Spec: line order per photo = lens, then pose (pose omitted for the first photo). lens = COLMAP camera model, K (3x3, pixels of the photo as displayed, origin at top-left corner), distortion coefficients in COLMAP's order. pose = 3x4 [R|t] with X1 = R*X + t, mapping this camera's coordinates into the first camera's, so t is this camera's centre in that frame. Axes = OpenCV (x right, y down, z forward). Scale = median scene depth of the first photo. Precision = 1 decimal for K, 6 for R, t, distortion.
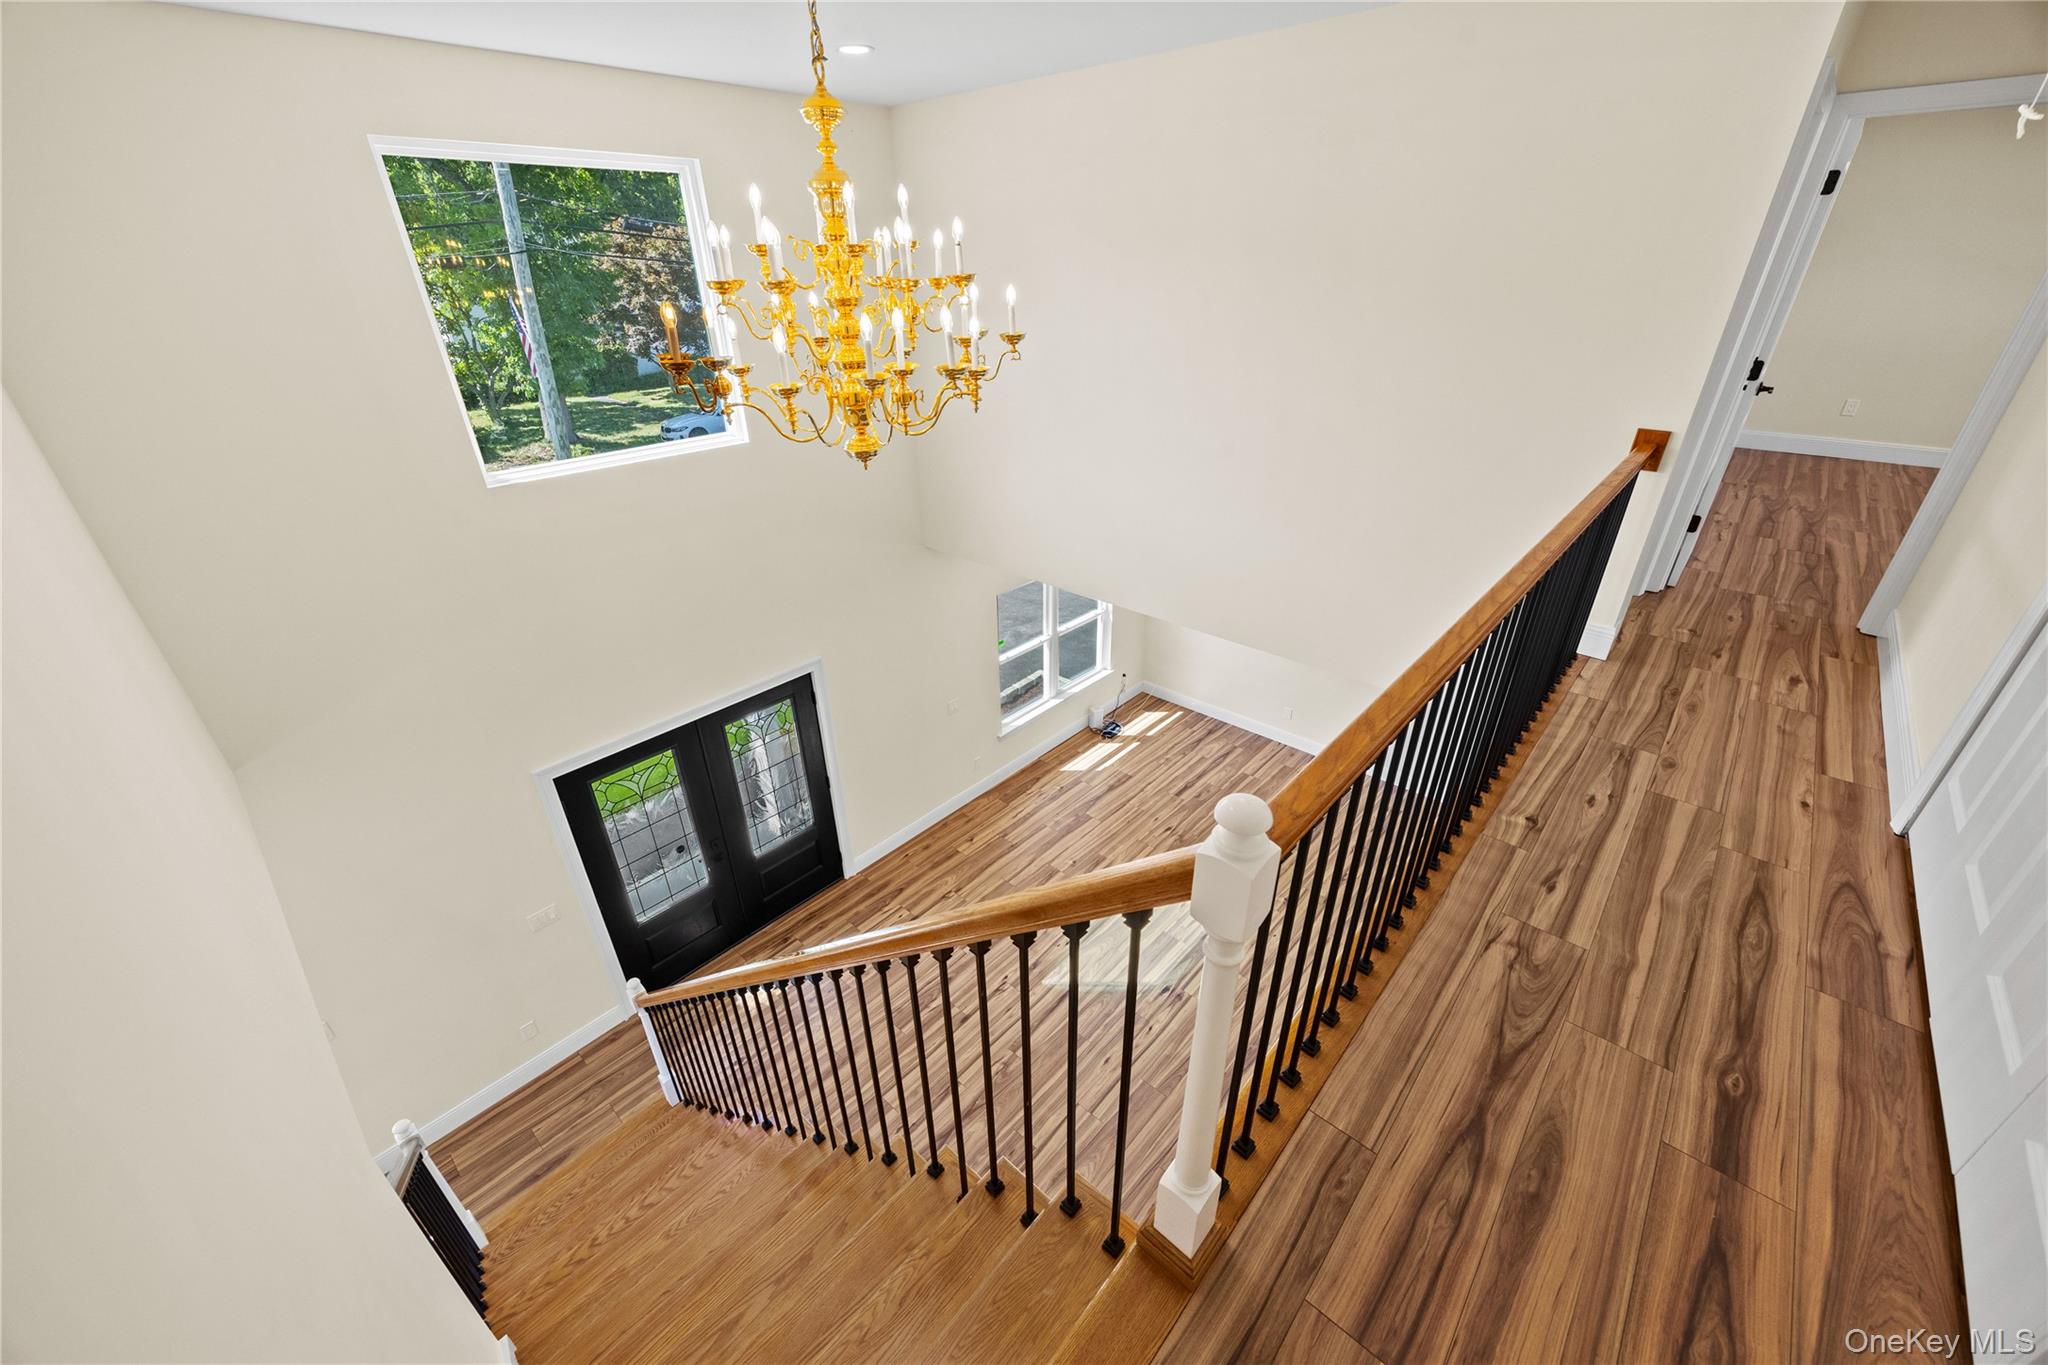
lens RADIAL K [[819.0, 0, 1063.3], [0, 819.0, 689.0], [0, 0, 1]] dist [0.001490, 0.000304]
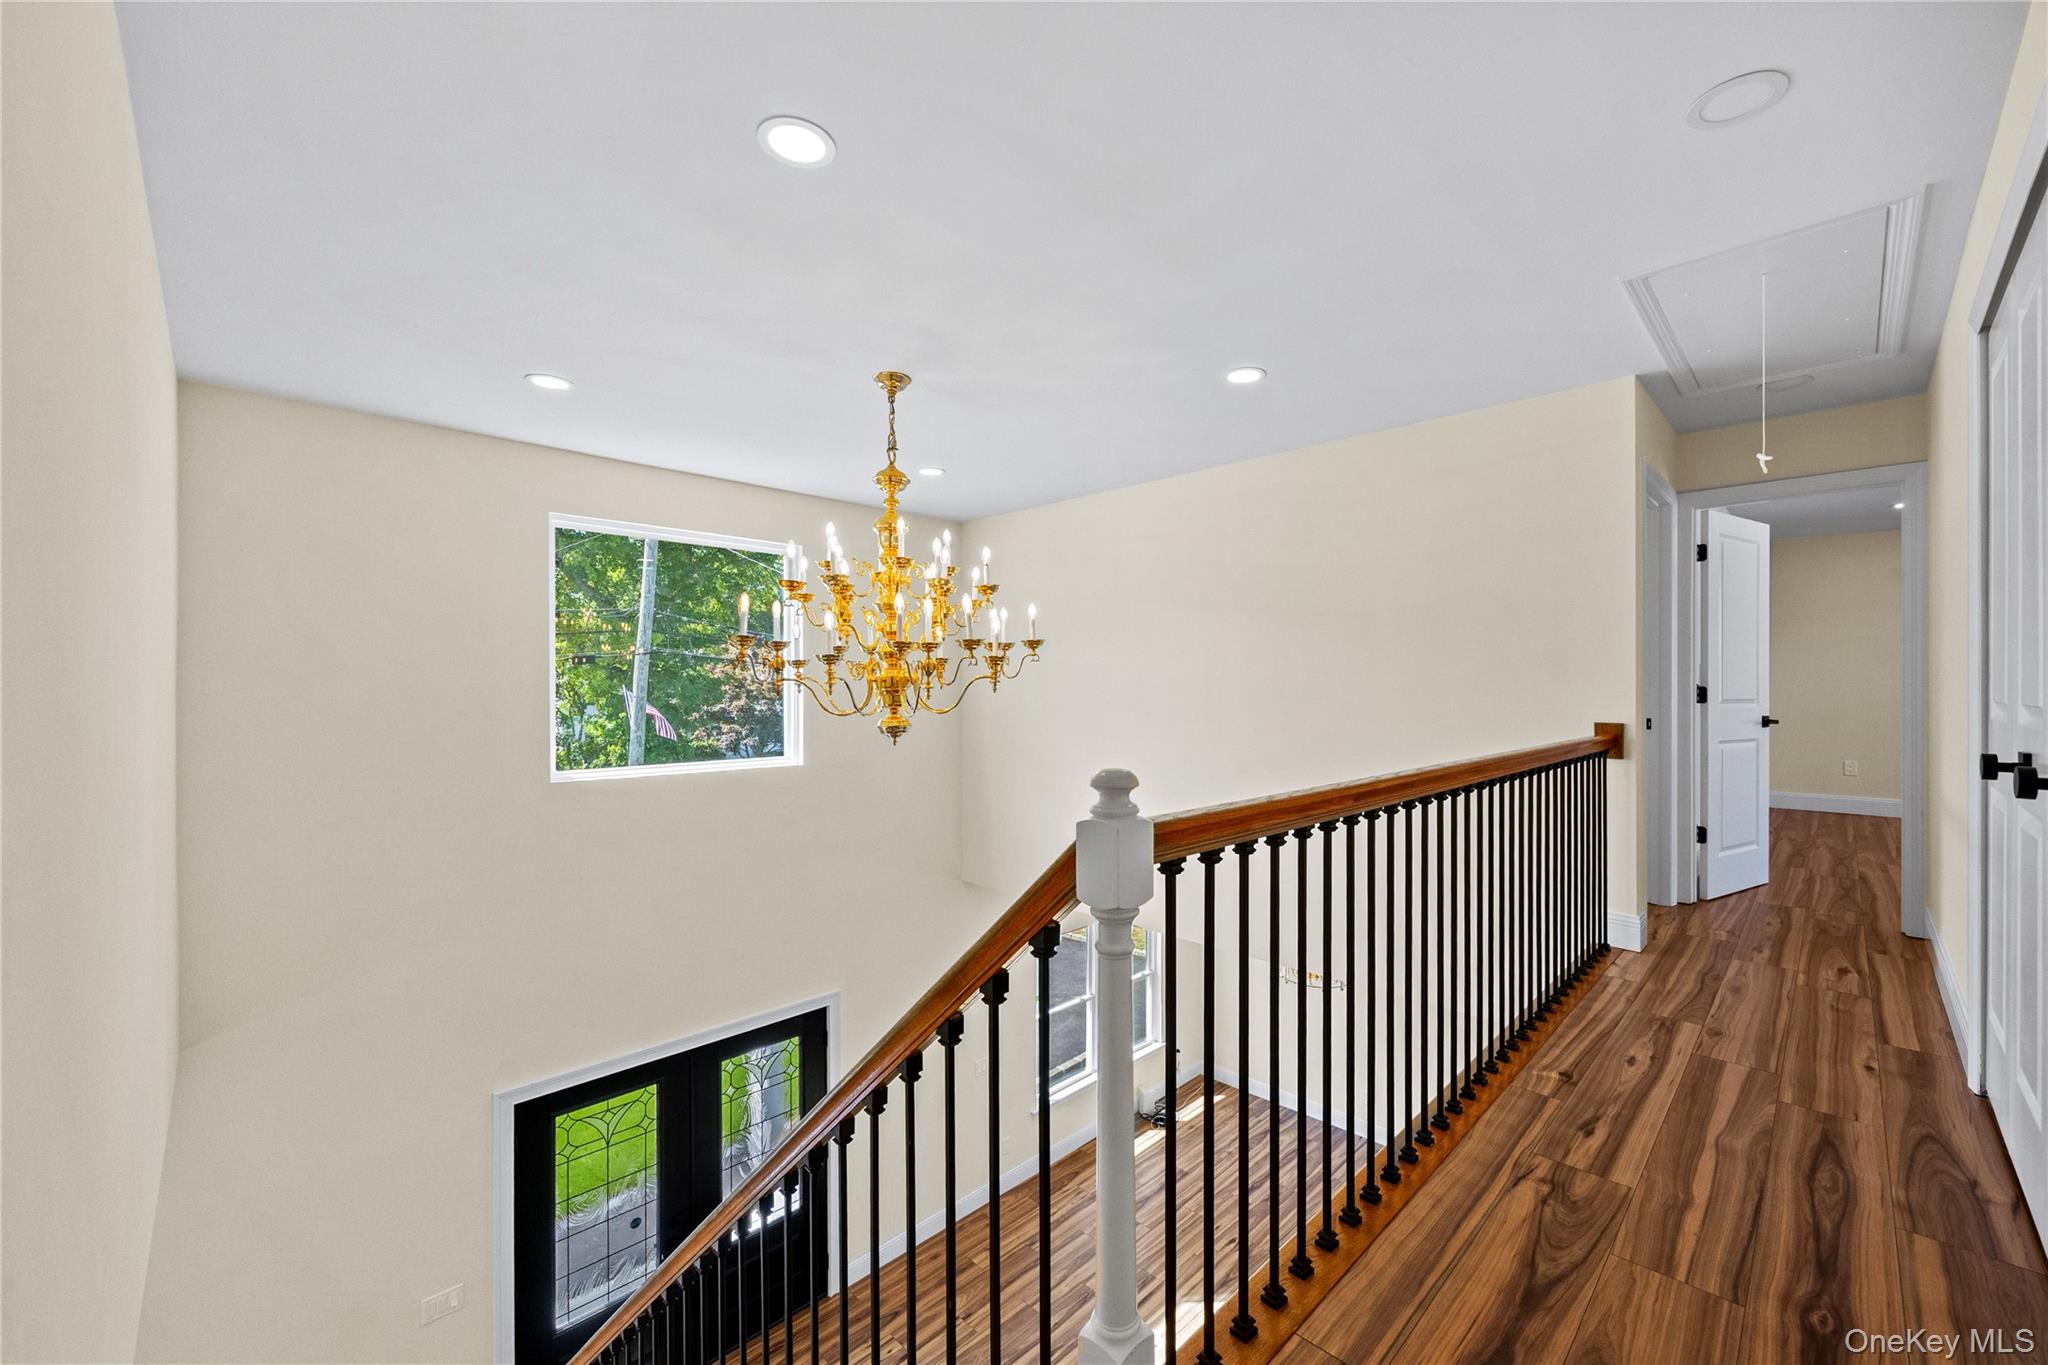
lens RADIAL K [[838.9, 0, 1133.7], [0, 838.9, 684.1], [0, 0, 1]] dist [0.001449, 0.000172]
pose [[0.999949, -0.008983, -0.004536, 0.098474], [0.005656, 0.874488, -0.485014, 0.235515], [0.008323, 0.484964, 0.874494, -0.038761]]
